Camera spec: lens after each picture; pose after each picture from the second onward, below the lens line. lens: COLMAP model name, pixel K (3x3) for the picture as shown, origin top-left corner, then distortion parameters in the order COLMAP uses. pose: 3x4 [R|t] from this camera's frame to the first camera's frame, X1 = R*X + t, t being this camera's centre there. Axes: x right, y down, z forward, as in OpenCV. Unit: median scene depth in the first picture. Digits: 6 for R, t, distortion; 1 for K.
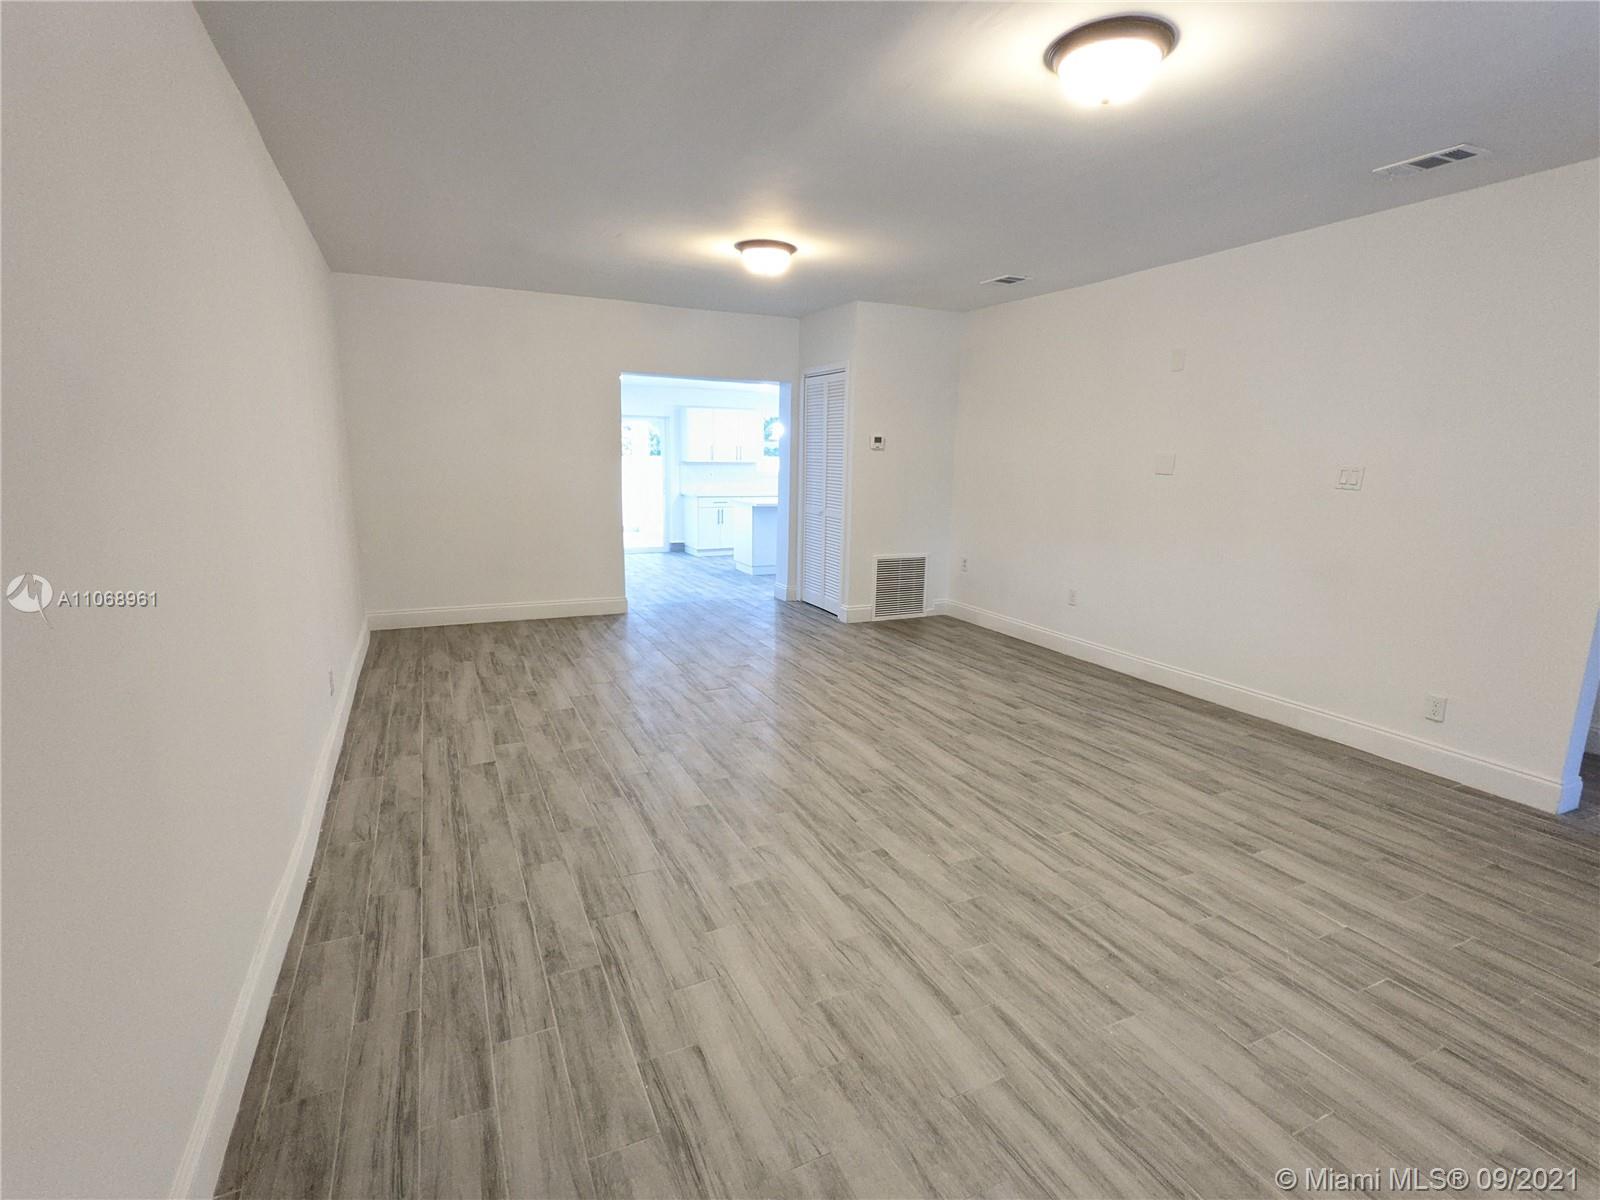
lens RADIAL K [[769.2, 0, 804.3], [0, 769.2, 598.2], [0, 0, 1]] dist [0.000712, 0.000009]
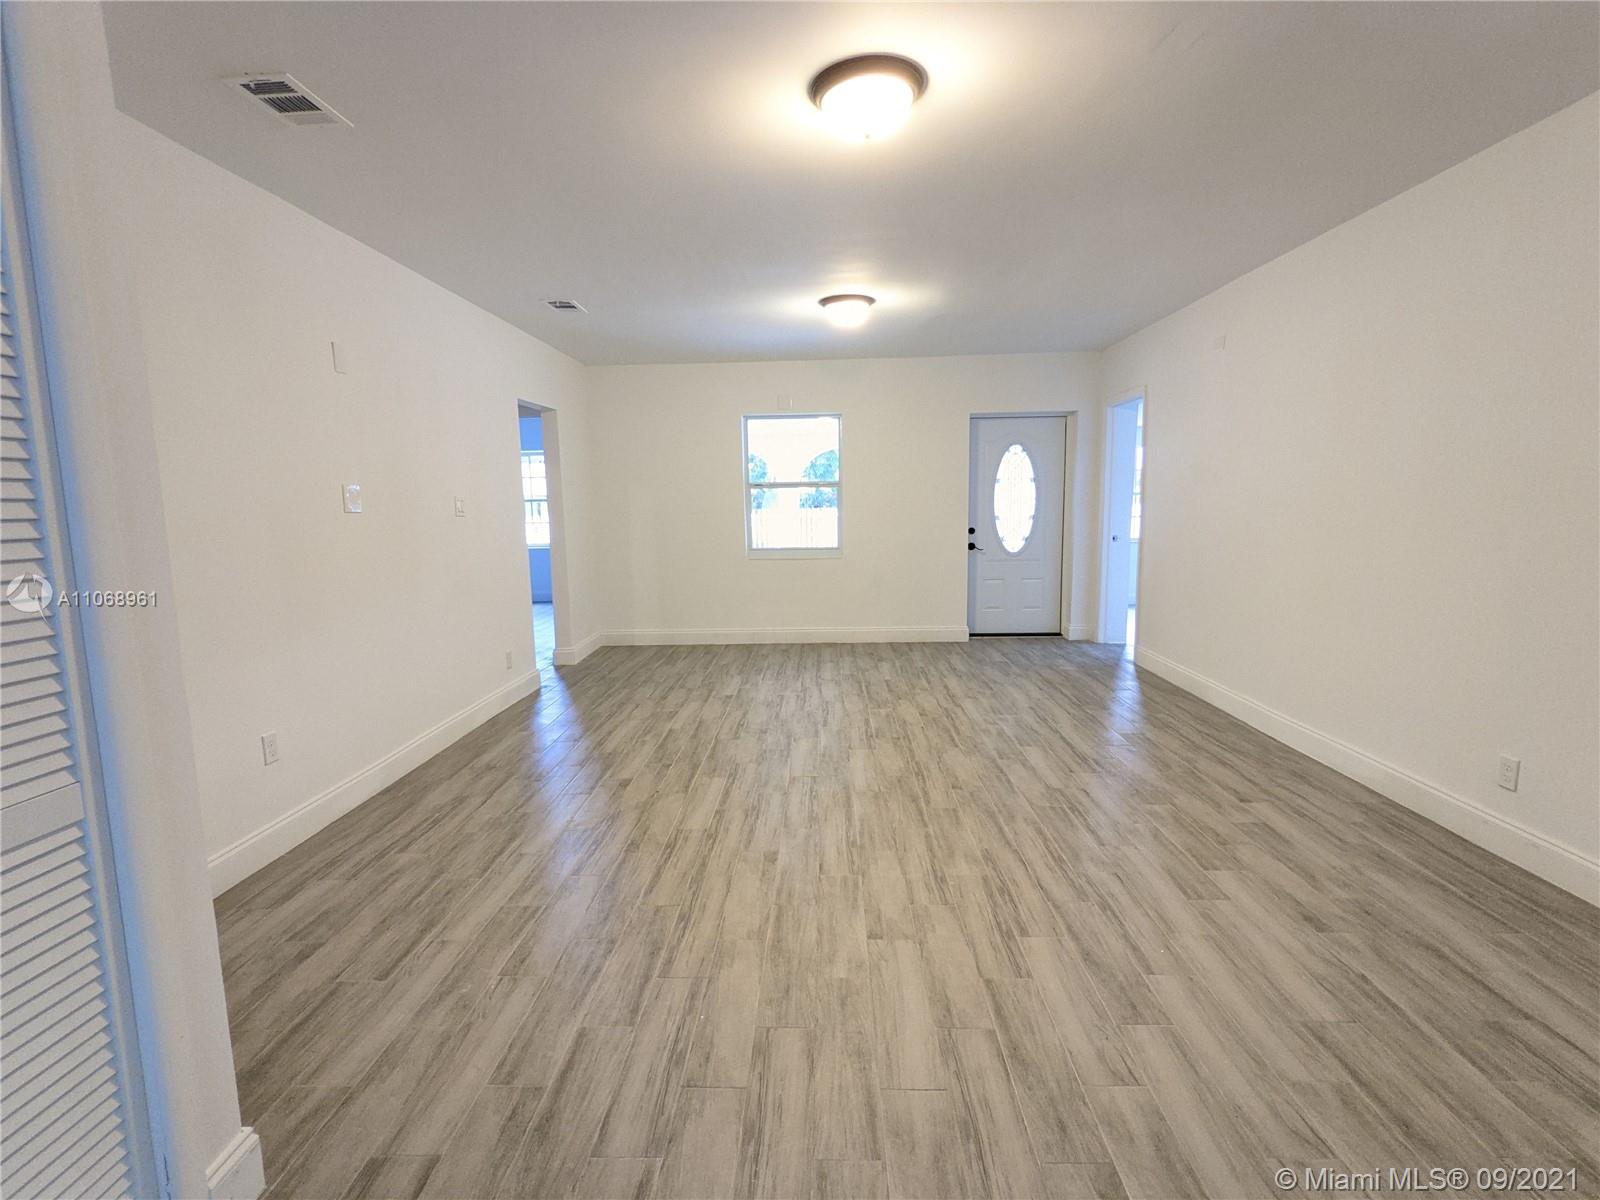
lens RADIAL K [[769.2, 0, 803.9], [0, 769.2, 601.3], [0, 0, 1]] dist [0.000712, 0.000009]
pose [[-0.886994, -0.061645, 0.457647, -0.297112], [0.088661, 0.949877, 0.299788, -0.307040], [-0.453189, 0.306486, -0.837070, 1.698303]]
